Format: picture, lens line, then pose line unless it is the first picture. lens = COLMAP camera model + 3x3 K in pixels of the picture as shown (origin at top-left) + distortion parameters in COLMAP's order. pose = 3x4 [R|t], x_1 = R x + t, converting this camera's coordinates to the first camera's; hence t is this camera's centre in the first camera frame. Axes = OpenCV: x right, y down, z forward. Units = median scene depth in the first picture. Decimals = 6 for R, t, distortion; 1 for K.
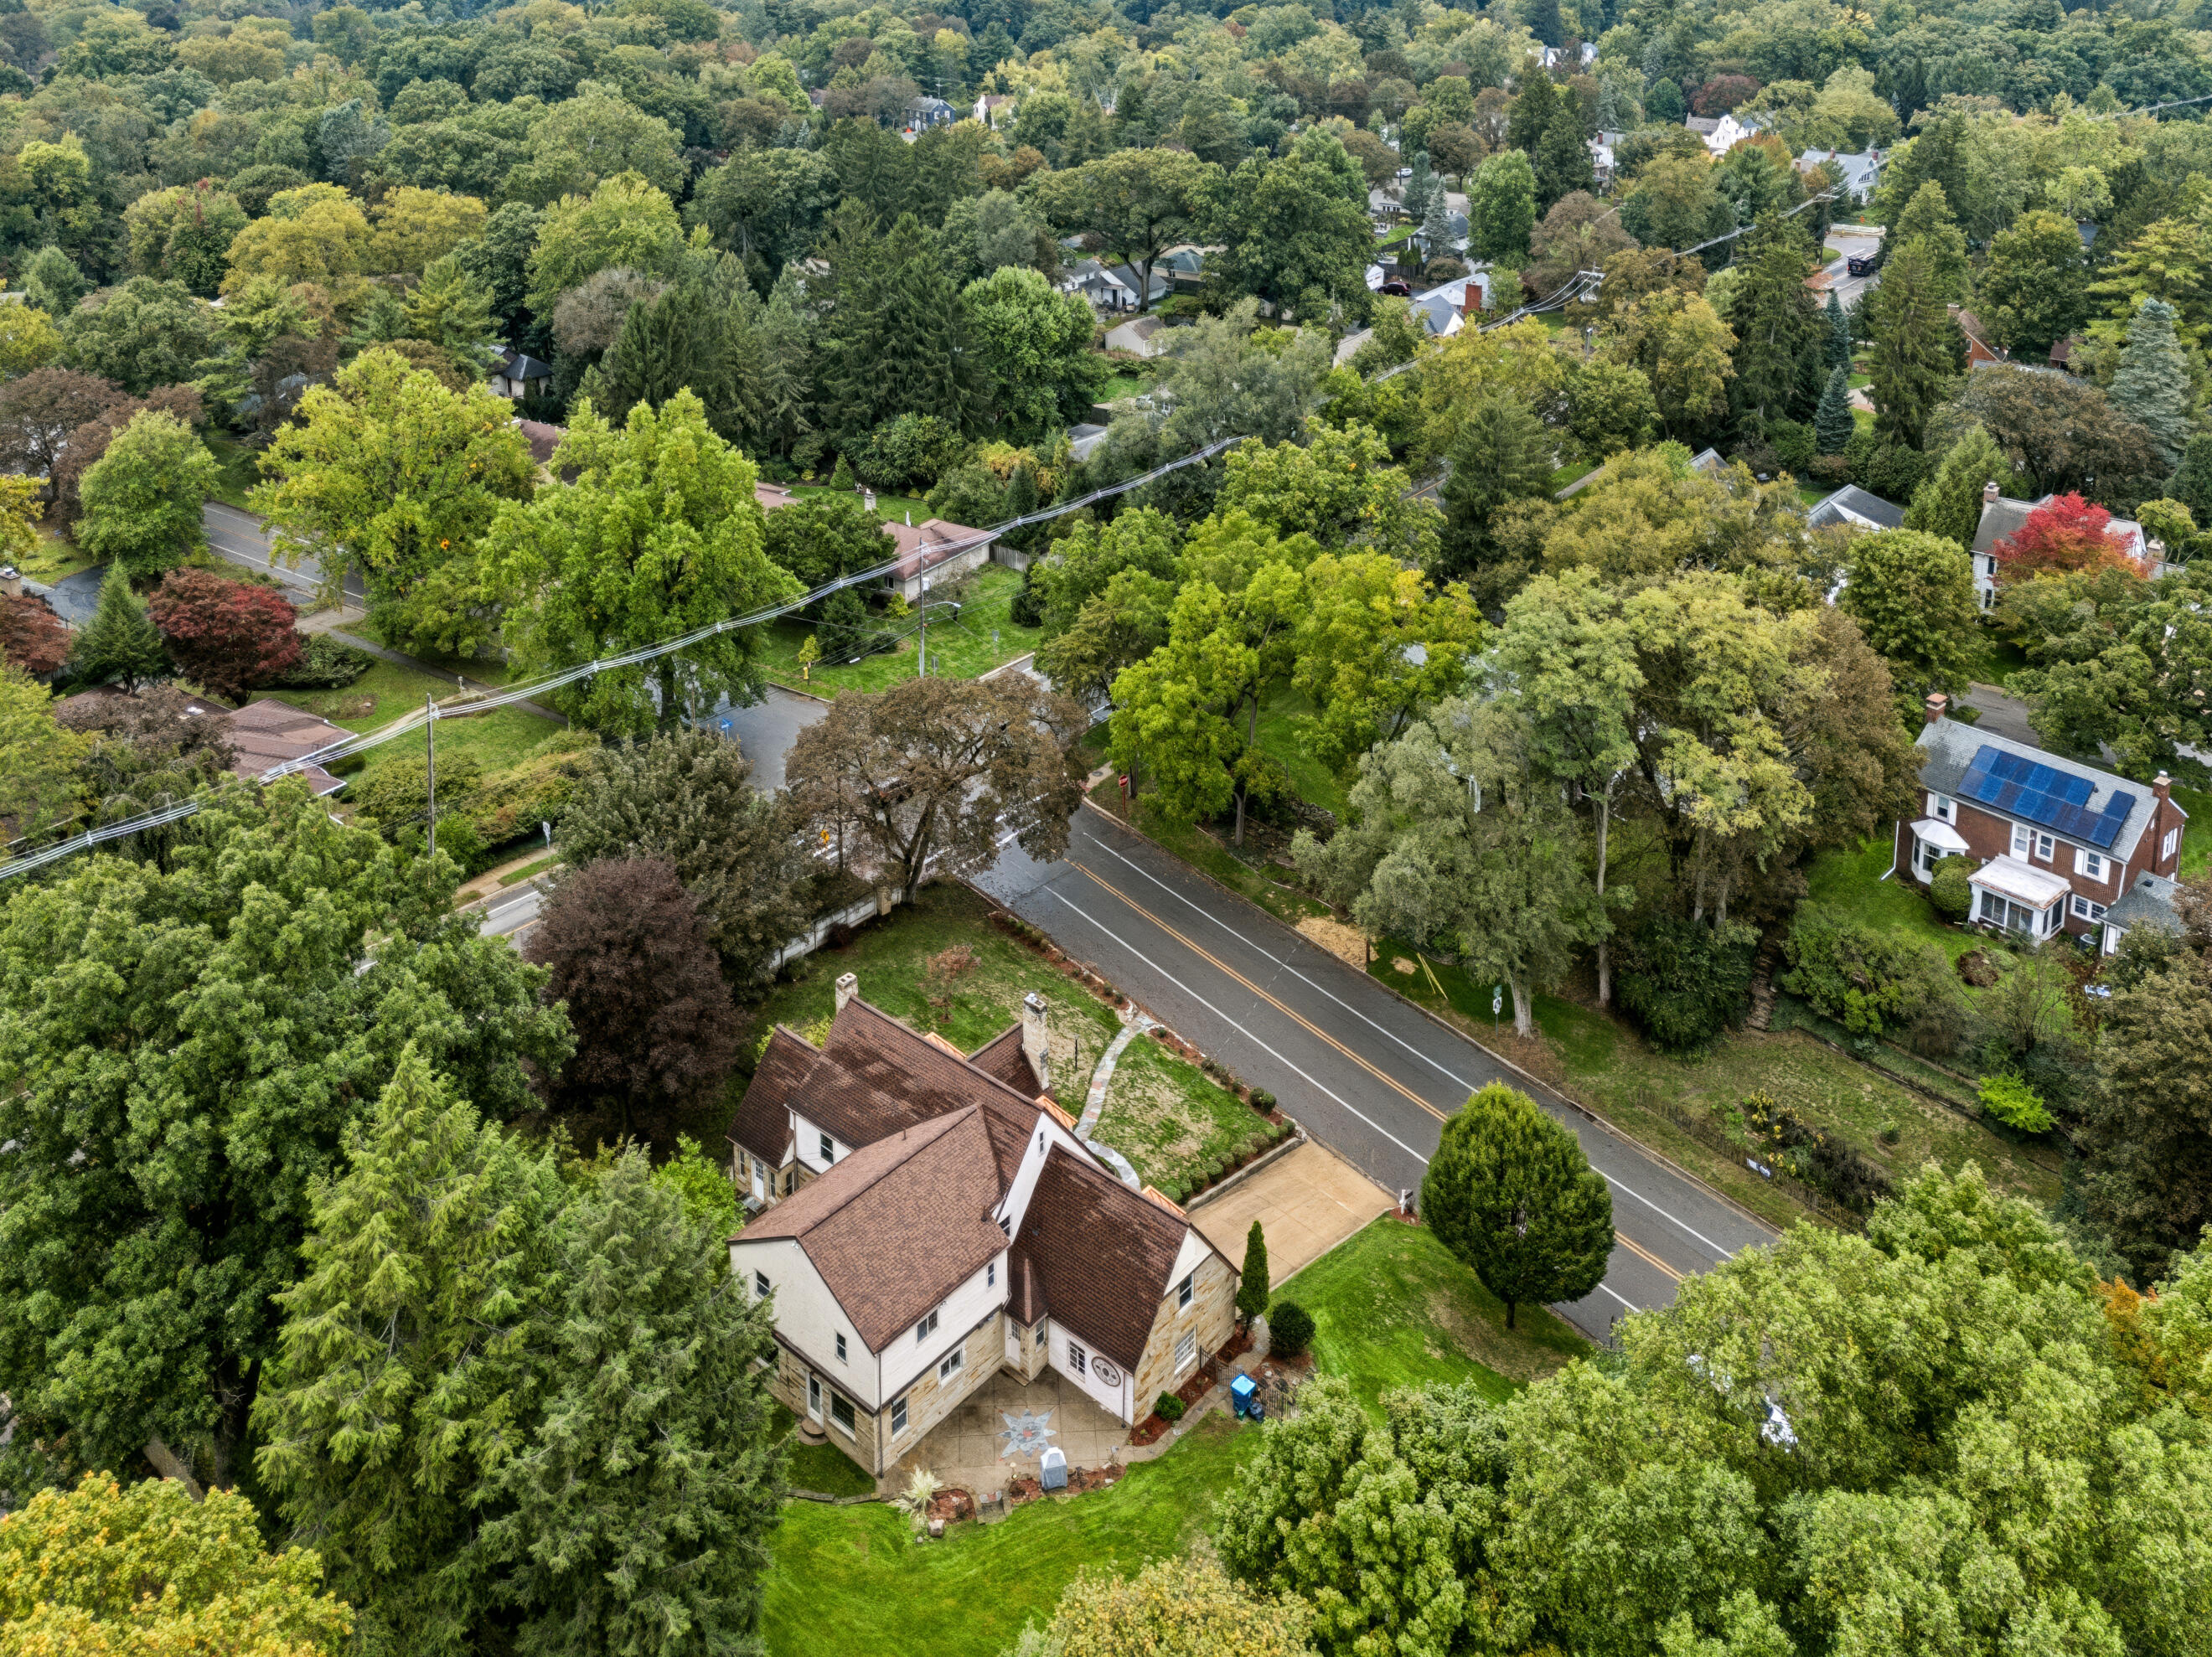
lens RADIAL K [[1396.2, 0, 1190.7], [0, 1396.2, 675.0], [0, 0, 1]] dist [0.047092, -0.041102]
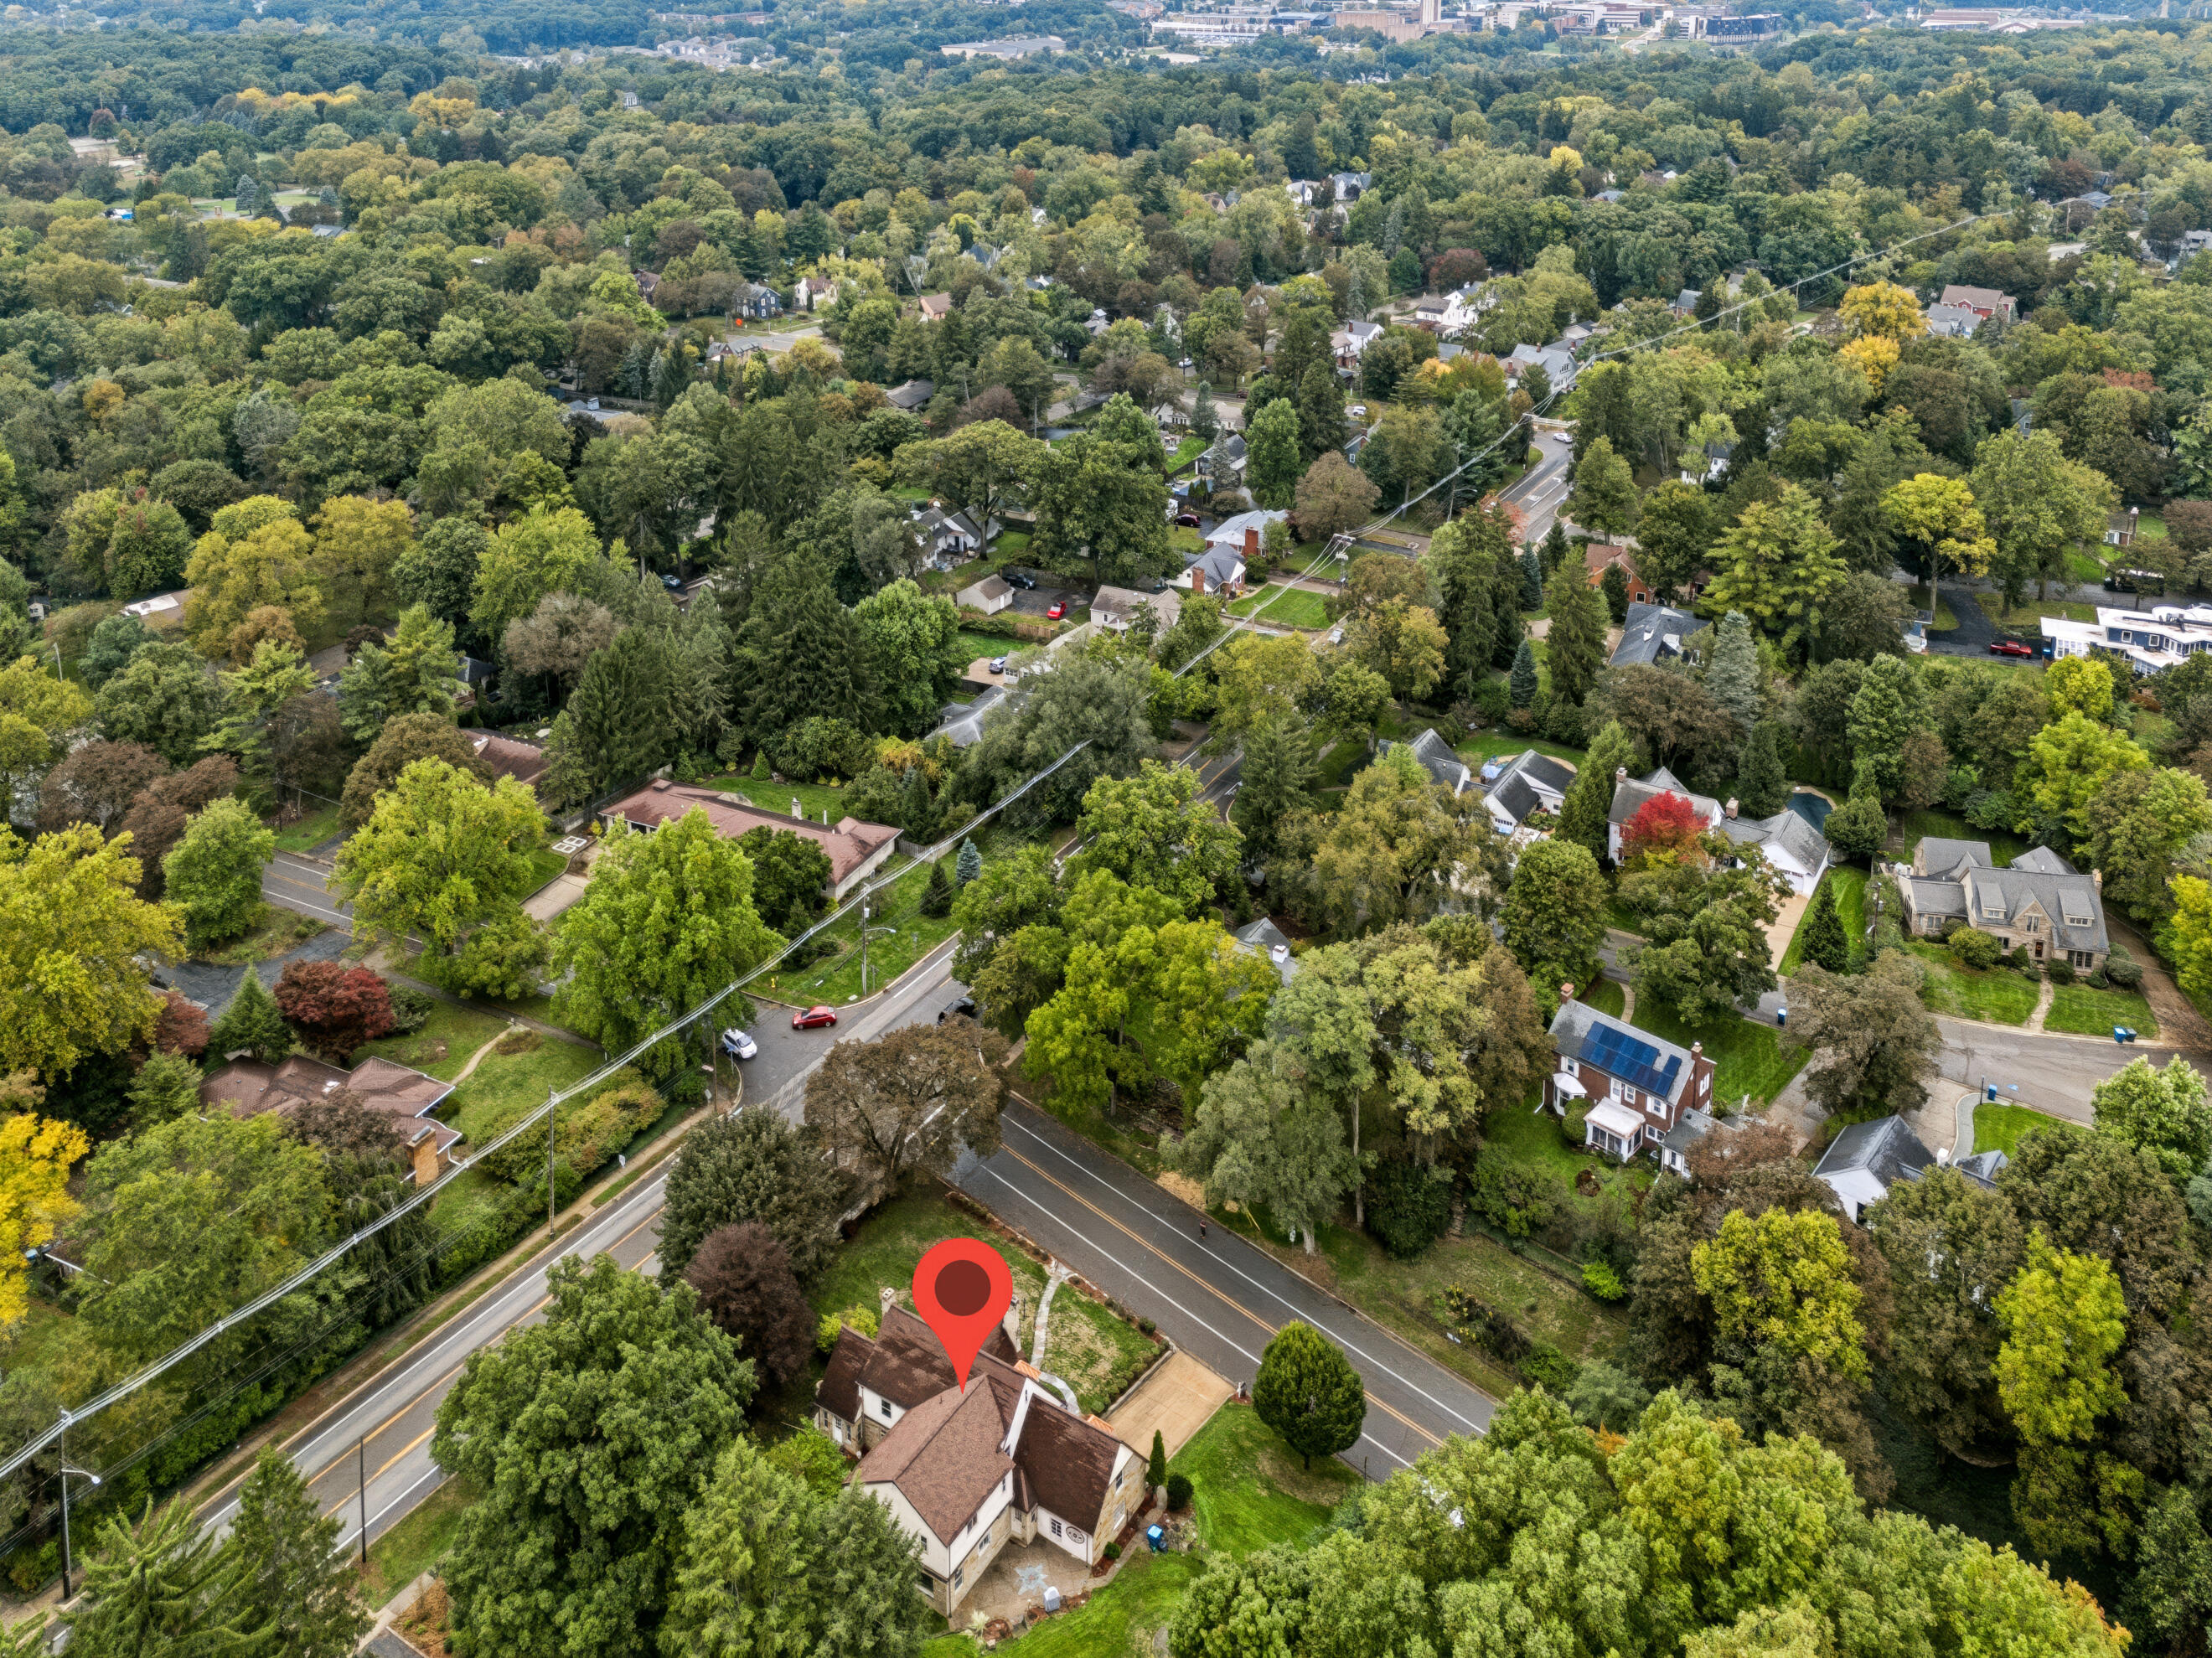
lens RADIAL K [[1396.3, 0, 1190.7], [0, 1396.3, 675.5], [0, 0, 1]] dist [0.047092, -0.041102]
pose [[0.987461, -0.025980, 0.155708, -0.125219], [0.025862, 0.999662, 0.002787, -0.420328], [-0.155728, 0.001275, 0.987799, -0.545141]]
